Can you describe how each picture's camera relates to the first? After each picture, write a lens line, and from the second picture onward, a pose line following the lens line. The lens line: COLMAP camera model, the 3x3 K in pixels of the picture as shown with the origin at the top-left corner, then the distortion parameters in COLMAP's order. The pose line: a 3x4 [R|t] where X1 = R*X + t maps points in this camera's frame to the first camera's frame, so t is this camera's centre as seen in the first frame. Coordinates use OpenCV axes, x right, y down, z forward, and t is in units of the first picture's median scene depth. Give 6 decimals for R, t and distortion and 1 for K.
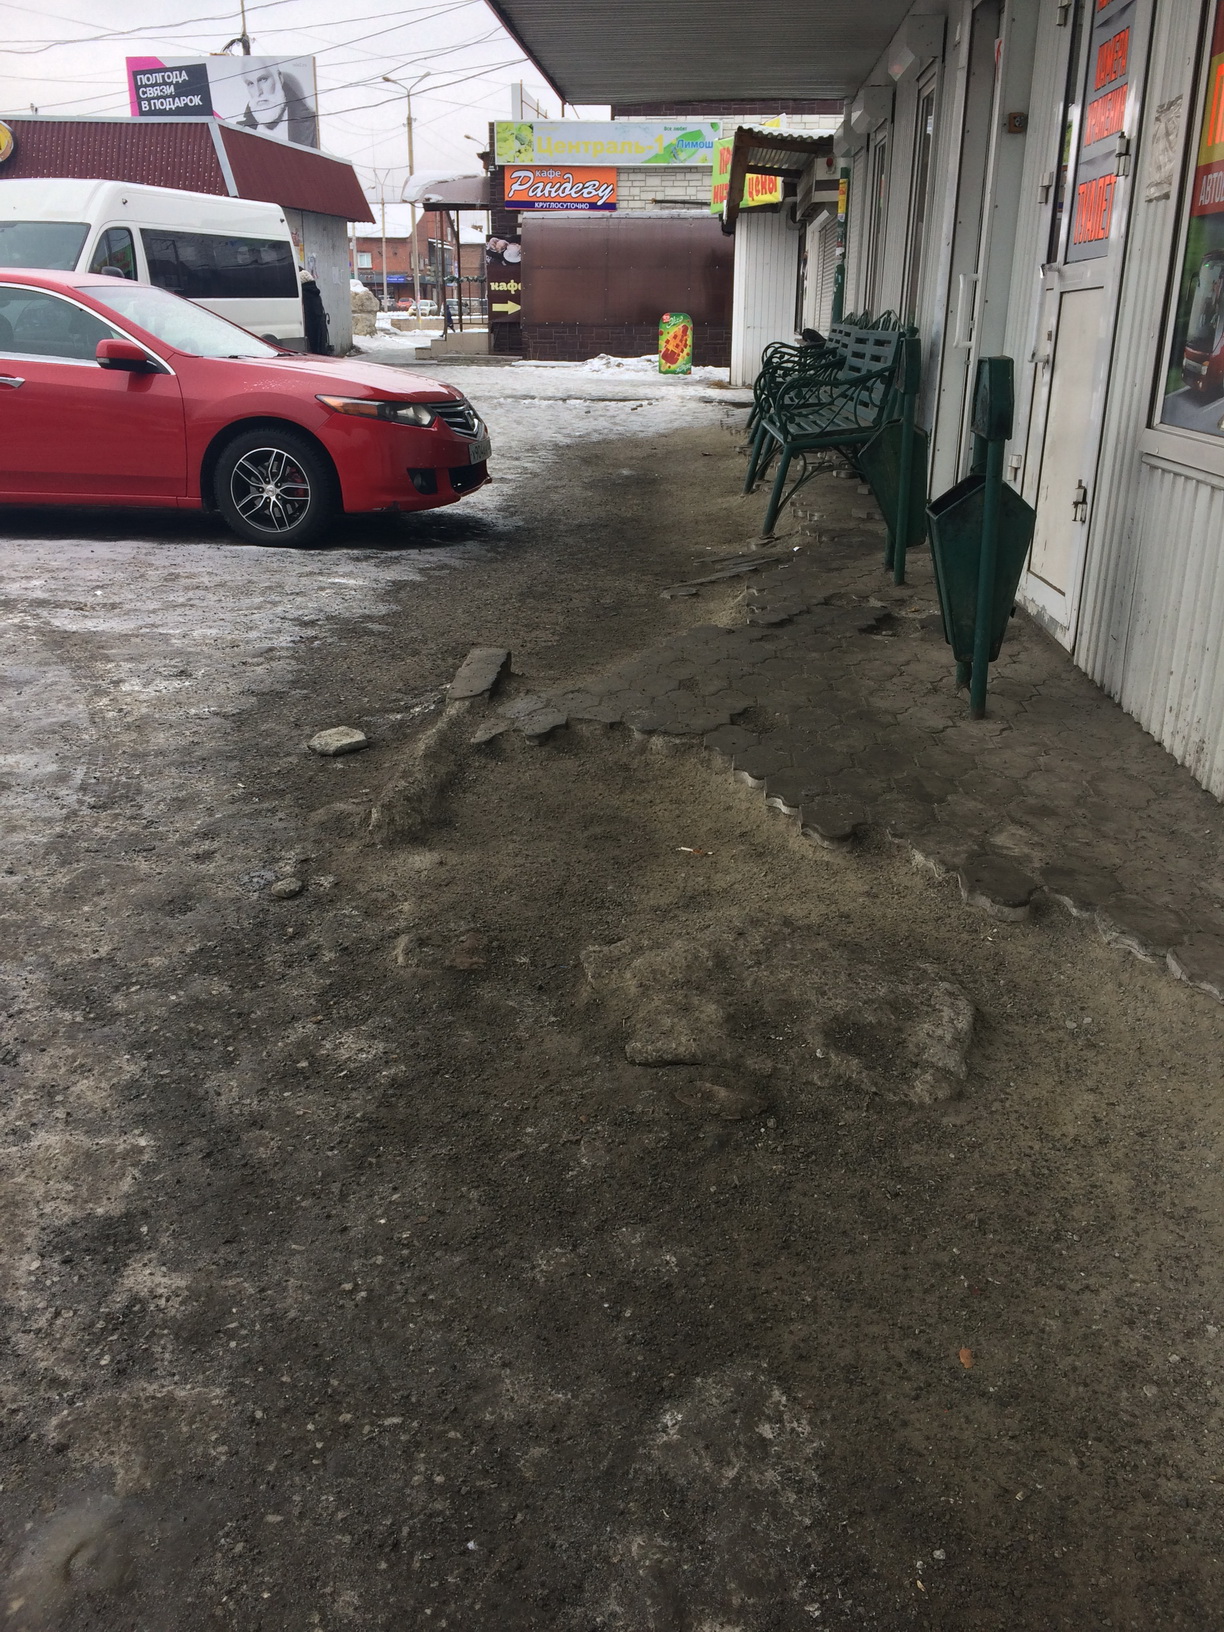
lens RADIAL K [[1388.9, 0, 610.5], [0, 1388.9, 813.4], [0, 0, 1]] dist [0.053442, -0.026731]
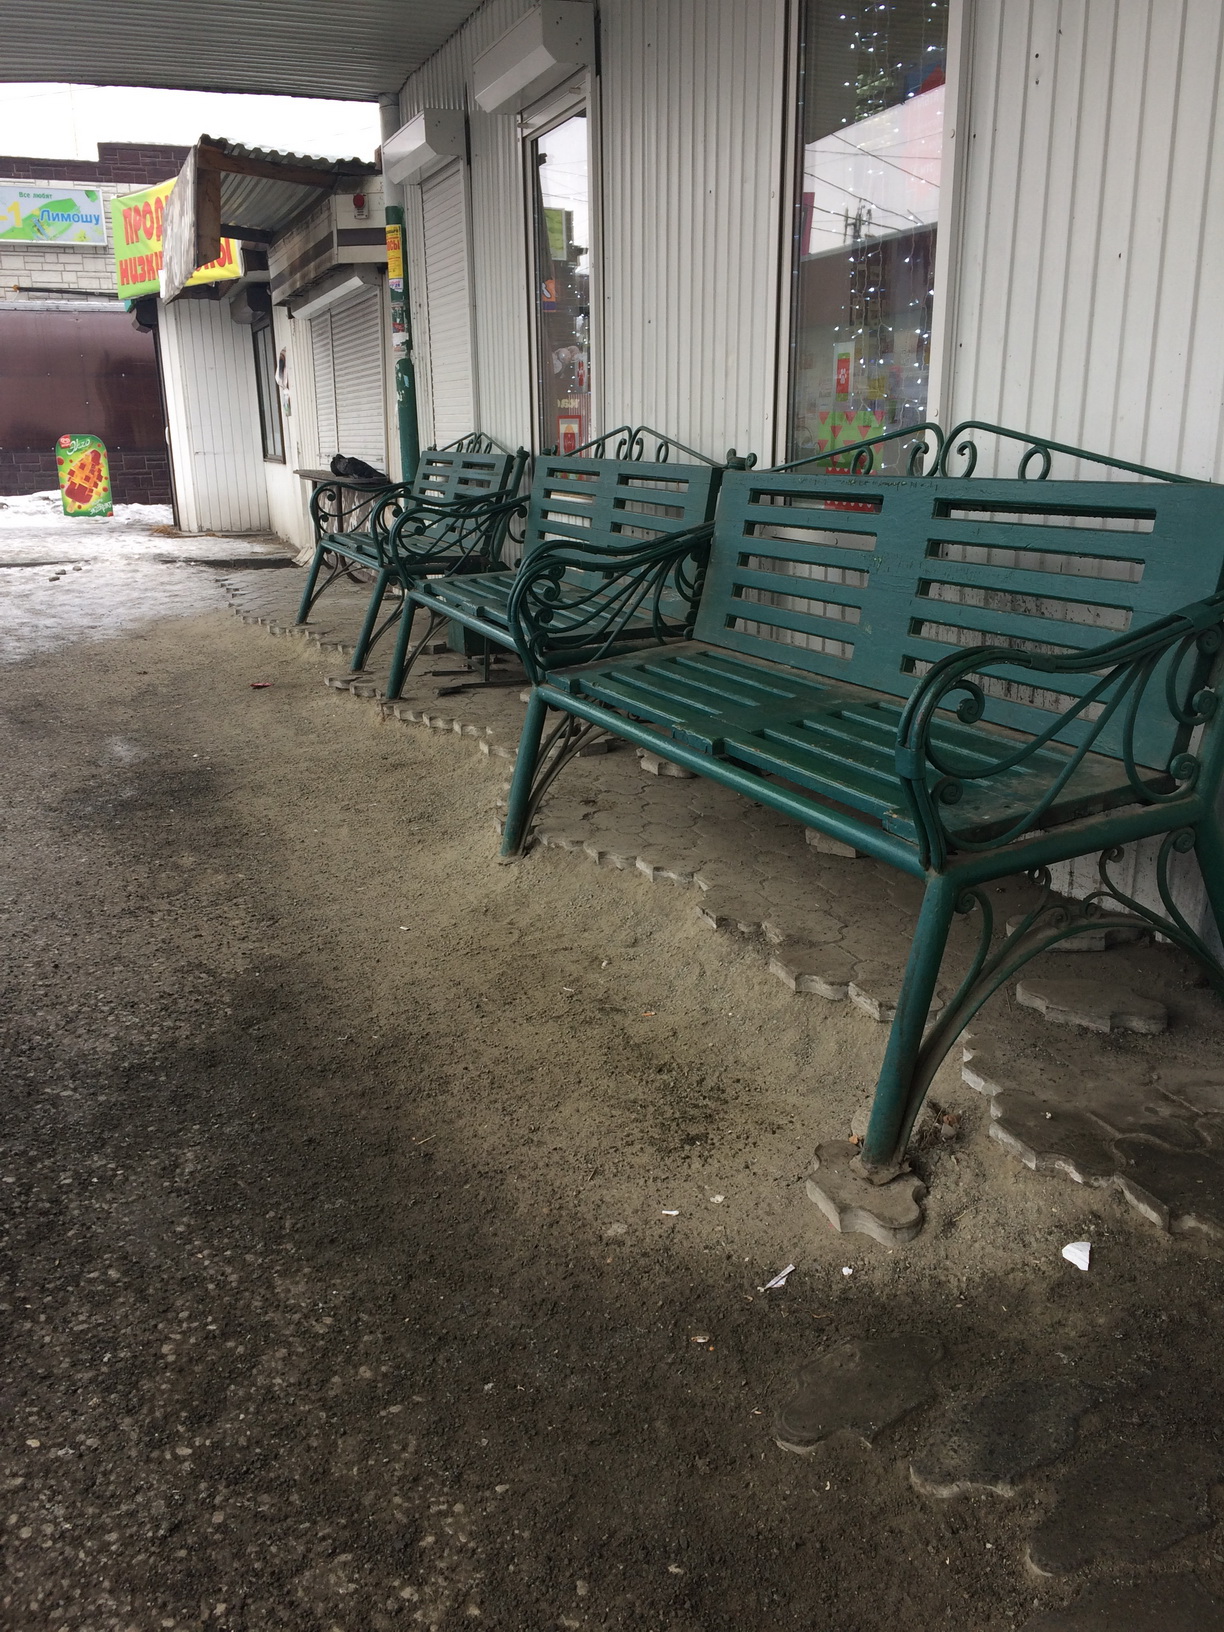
lens RADIAL K [[1388.9, 0, 608.7], [0, 1388.9, 821.5], [0, 0, 1]] dist [0.053442, -0.026731]
pose [[0.910391, -0.125451, 0.394271, -0.015291], [0.153319, 0.987373, -0.039855, -0.088359], [-0.384293, 0.096733, 0.918129, 0.244797]]
